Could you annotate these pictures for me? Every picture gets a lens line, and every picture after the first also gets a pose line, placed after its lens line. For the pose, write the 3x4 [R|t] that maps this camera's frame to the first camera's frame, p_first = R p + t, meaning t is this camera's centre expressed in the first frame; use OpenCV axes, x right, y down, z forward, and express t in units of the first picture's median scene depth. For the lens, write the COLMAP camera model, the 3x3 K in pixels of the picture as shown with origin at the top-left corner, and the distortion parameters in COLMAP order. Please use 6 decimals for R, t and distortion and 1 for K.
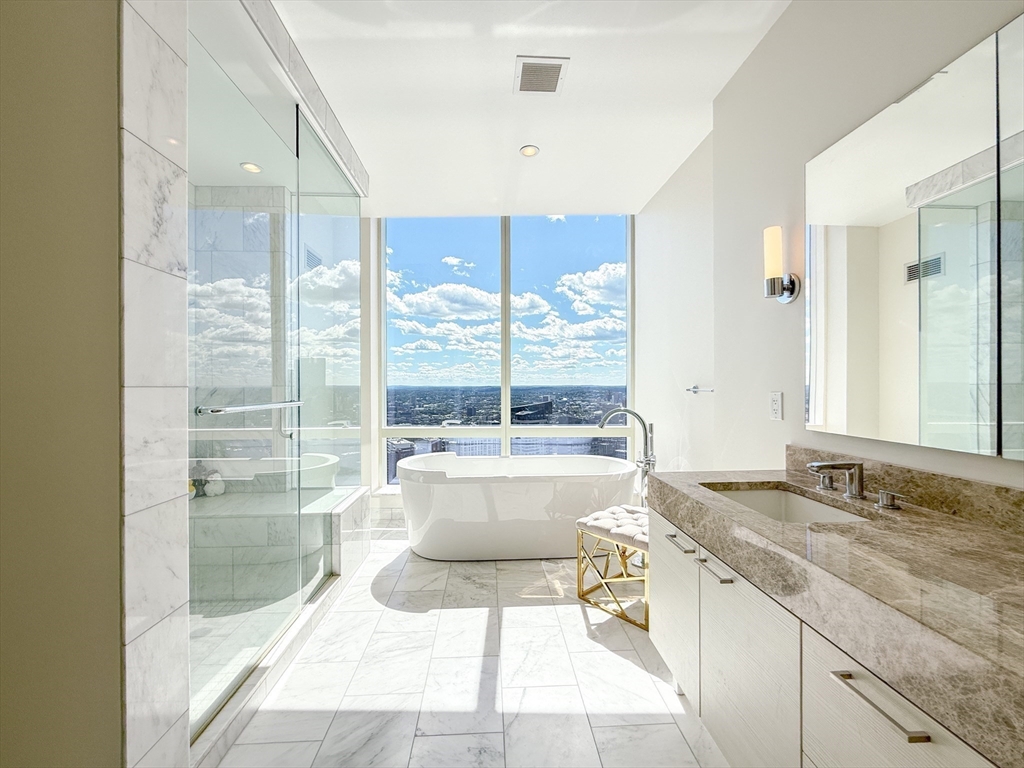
lens RADIAL K [[413.9, 0, 512.6], [0, 413.9, 386.1], [0, 0, 1]] dist [-0.002064, -0.000033]
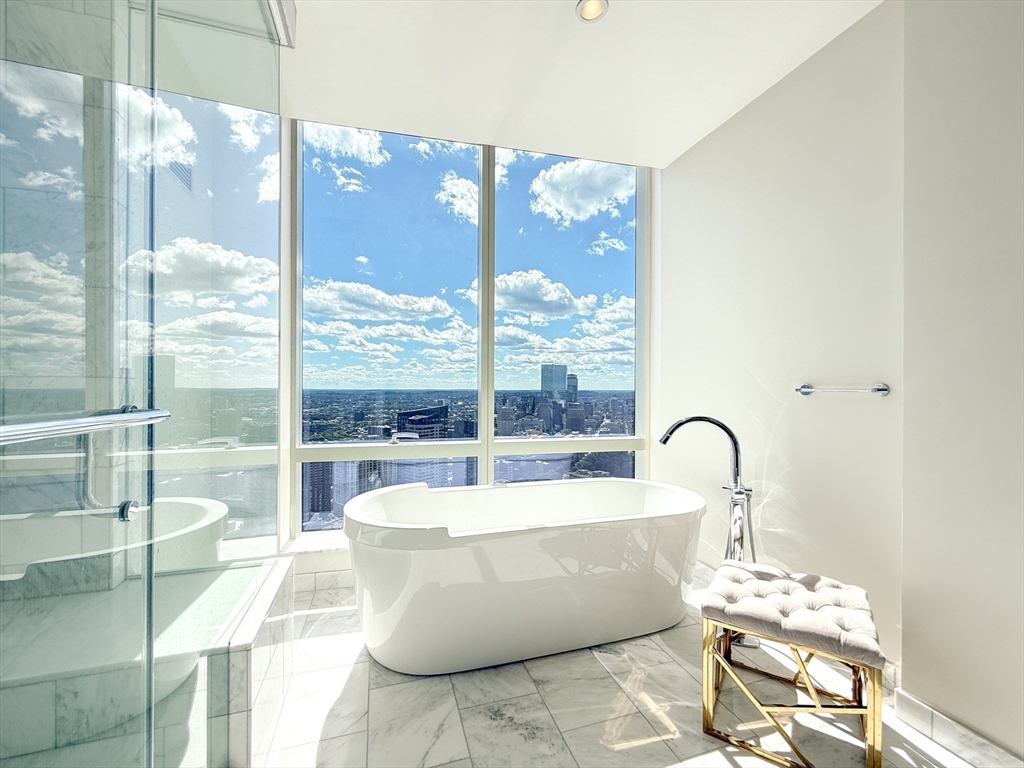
lens RADIAL K [[413.9, 0, 524.3], [0, 413.9, 387.8], [0, 0, 1]] dist [-0.002064, -0.000033]
pose [[0.963134, 0.009389, 0.268857, -0.236772], [-0.007870, 0.999946, -0.006727, 0.014488], [-0.268905, 0.004363, 0.963157, 0.445324]]
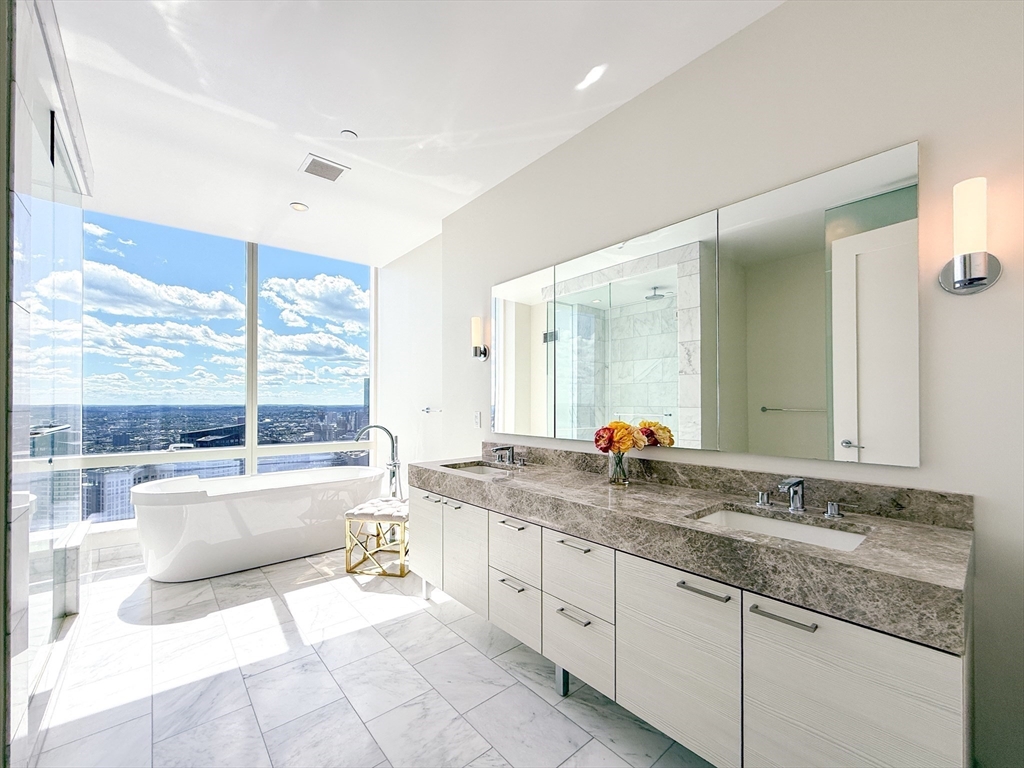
lens RADIAL K [[413.9, 0, 502.8], [0, 413.9, 400.2], [0, 0, 1]] dist [-0.002064, -0.000033]
pose [[0.802958, 0.009207, 0.595965, -0.202315], [-0.001865, 0.999915, -0.012936, -0.007564], [-0.596033, 0.009276, 0.802906, -0.297097]]
